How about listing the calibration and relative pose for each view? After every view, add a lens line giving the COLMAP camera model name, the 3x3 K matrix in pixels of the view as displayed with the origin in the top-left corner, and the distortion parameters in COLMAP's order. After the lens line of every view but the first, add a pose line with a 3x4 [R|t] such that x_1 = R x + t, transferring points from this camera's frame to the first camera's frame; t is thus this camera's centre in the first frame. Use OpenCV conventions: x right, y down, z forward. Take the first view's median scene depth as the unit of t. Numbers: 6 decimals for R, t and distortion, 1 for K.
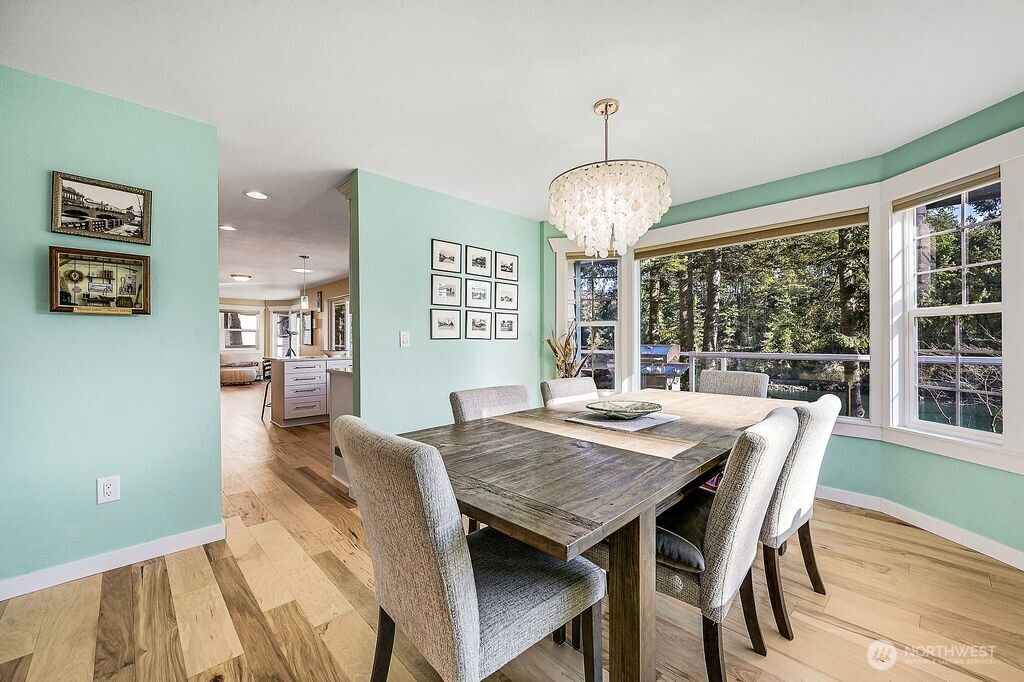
lens RADIAL K [[406.1, 0, 519.5], [0, 406.1, 341.9], [0, 0, 1]] dist [0.000444, -0.000124]
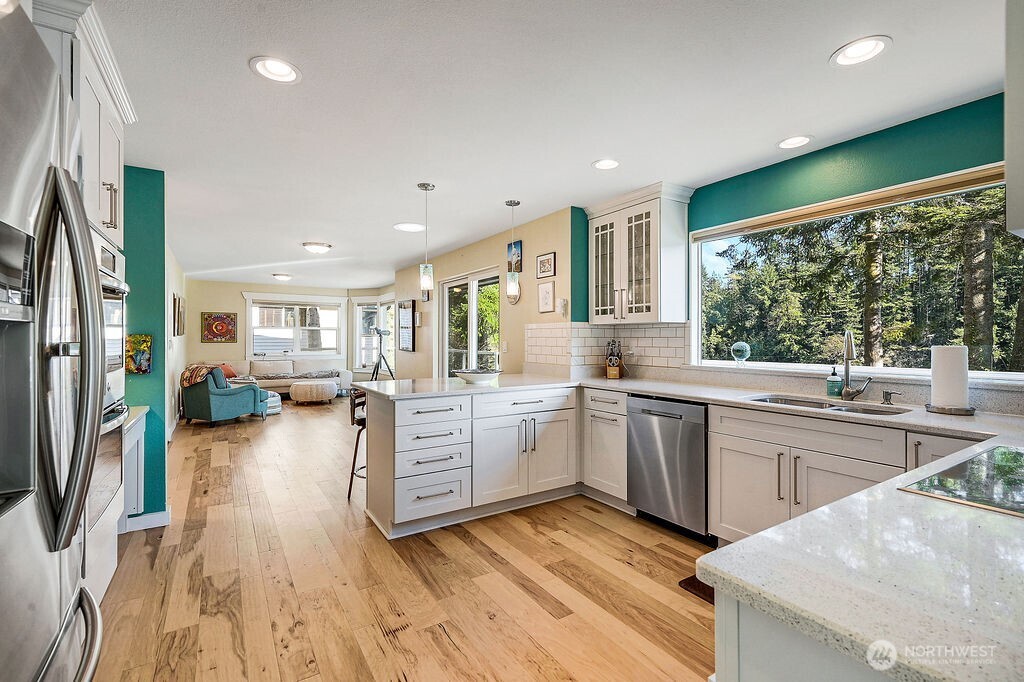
lens RADIAL K [[460.5, 0, 516.8], [0, 460.5, 338.4], [0, 0, 1]] dist [-0.008293, -0.000006]
pose [[0.980028, 0.002106, -0.198847, -0.143628], [-0.002638, 0.999994, -0.002409, -0.008551], [0.198840, 0.002886, 0.980028, 0.216937]]
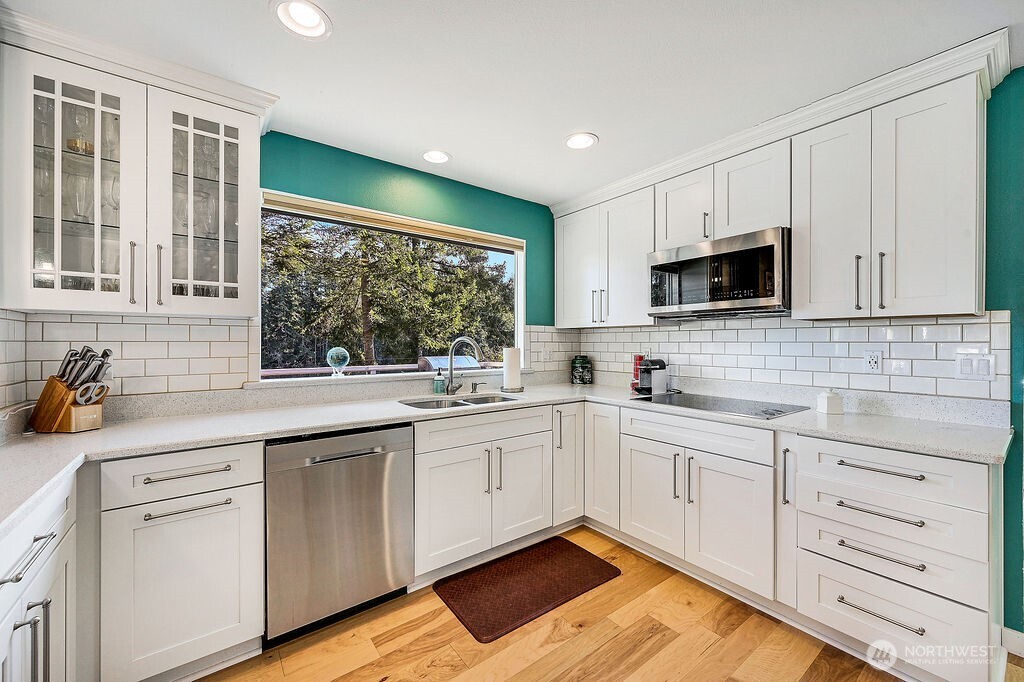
lens RADIAL K [[403.7, 0, 513.3], [0, 403.7, 341.2], [0, 0, 1]] dist [-0.000317, -0.000027]
pose [[0.122890, 0.004814, 0.992409, -0.247478], [0.000995, 0.999987, -0.004974, -0.009376], [-0.992420, 0.001599, 0.122884, 0.384058]]
